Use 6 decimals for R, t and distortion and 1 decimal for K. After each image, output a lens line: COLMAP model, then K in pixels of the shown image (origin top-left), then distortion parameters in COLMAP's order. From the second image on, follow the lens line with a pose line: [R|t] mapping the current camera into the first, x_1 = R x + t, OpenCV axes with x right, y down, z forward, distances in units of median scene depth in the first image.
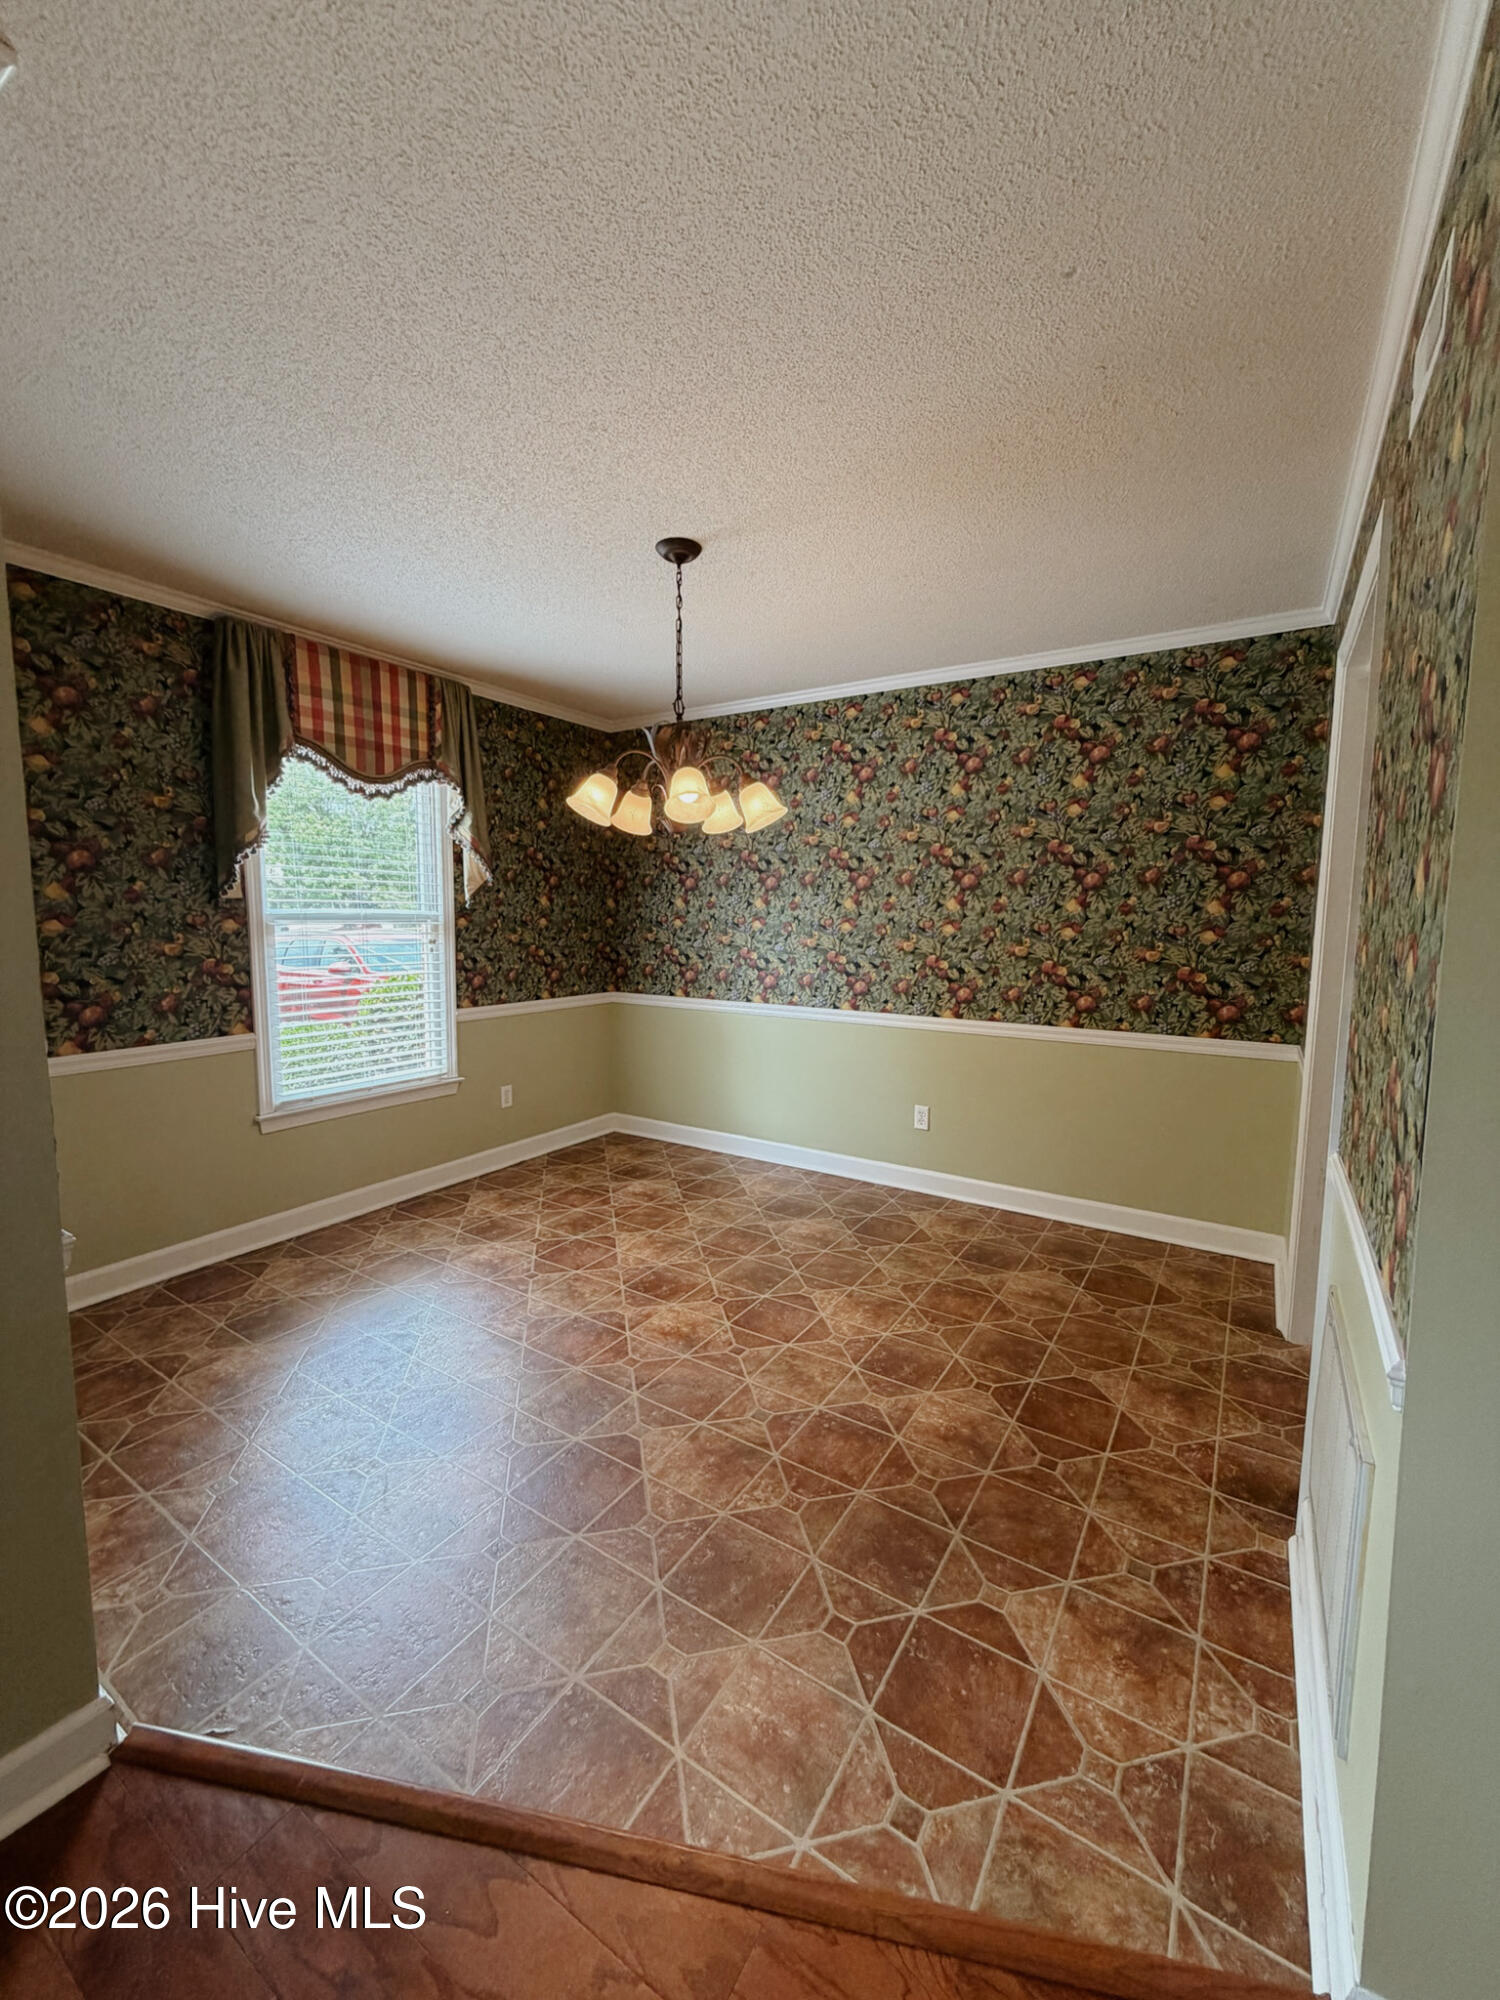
lens RADIAL K [[797.6, 0, 747.9], [0, 797.6, 992.5], [0, 0, 1]] dist [-0.001109, -0.000271]
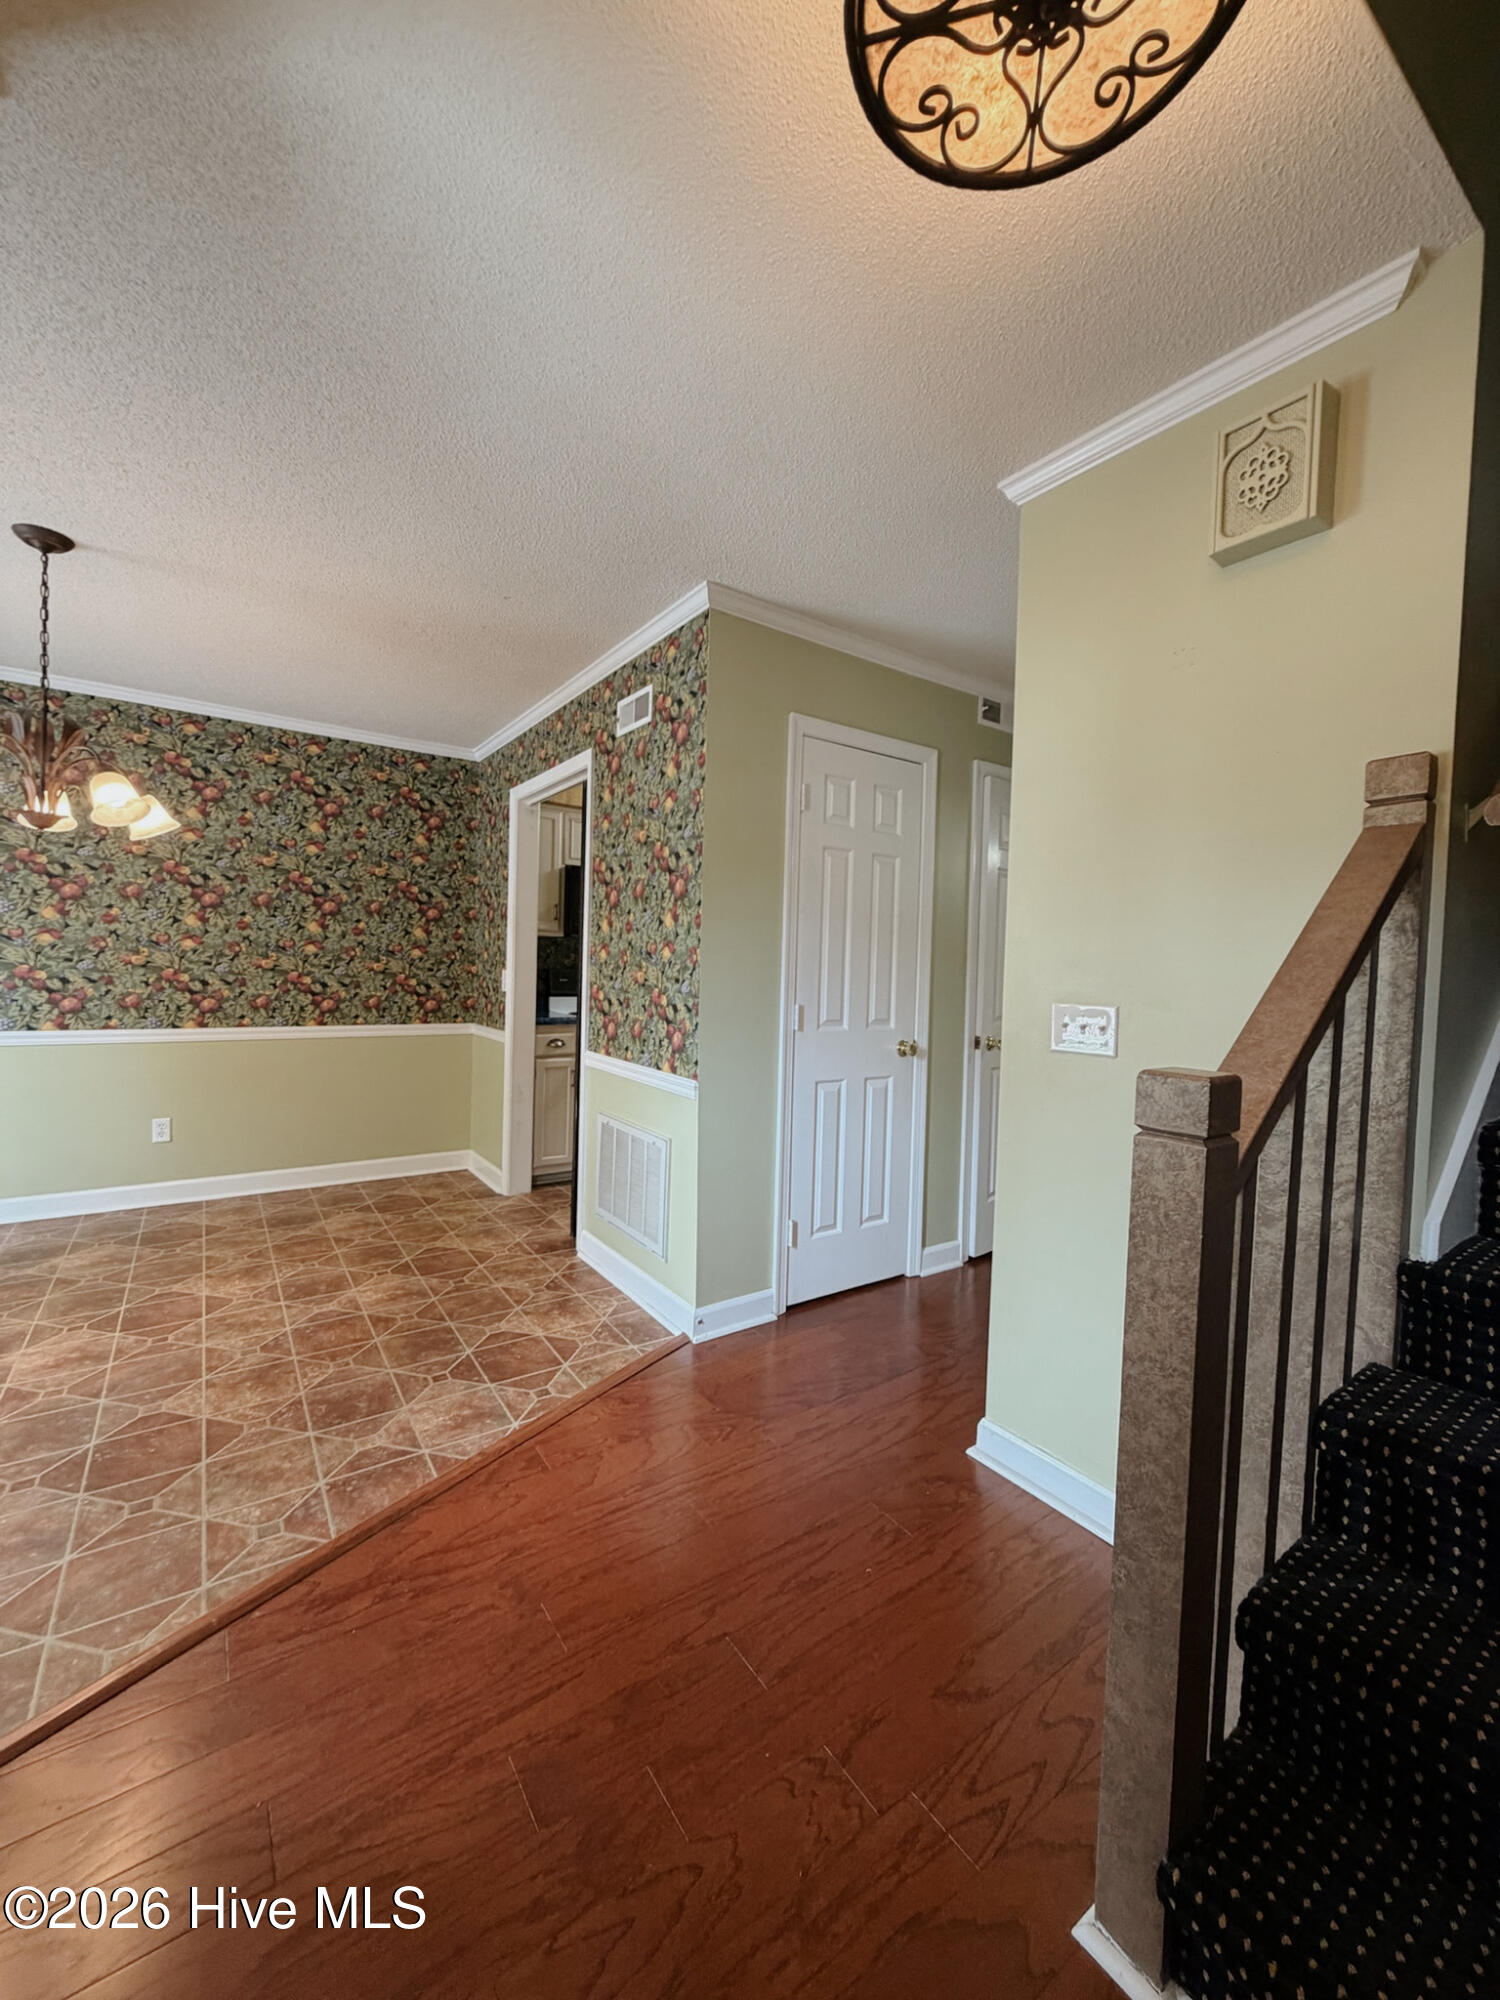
lens RADIAL K [[797.6, 0, 754.2], [0, 797.6, 998.5], [0, 0, 1]] dist [-0.001109, -0.000271]
pose [[0.379846, -0.033451, 0.924445, -0.499176], [0.067020, 0.997715, 0.008564, 0.038730], [-0.922619, 0.058704, 0.381220, -0.097189]]
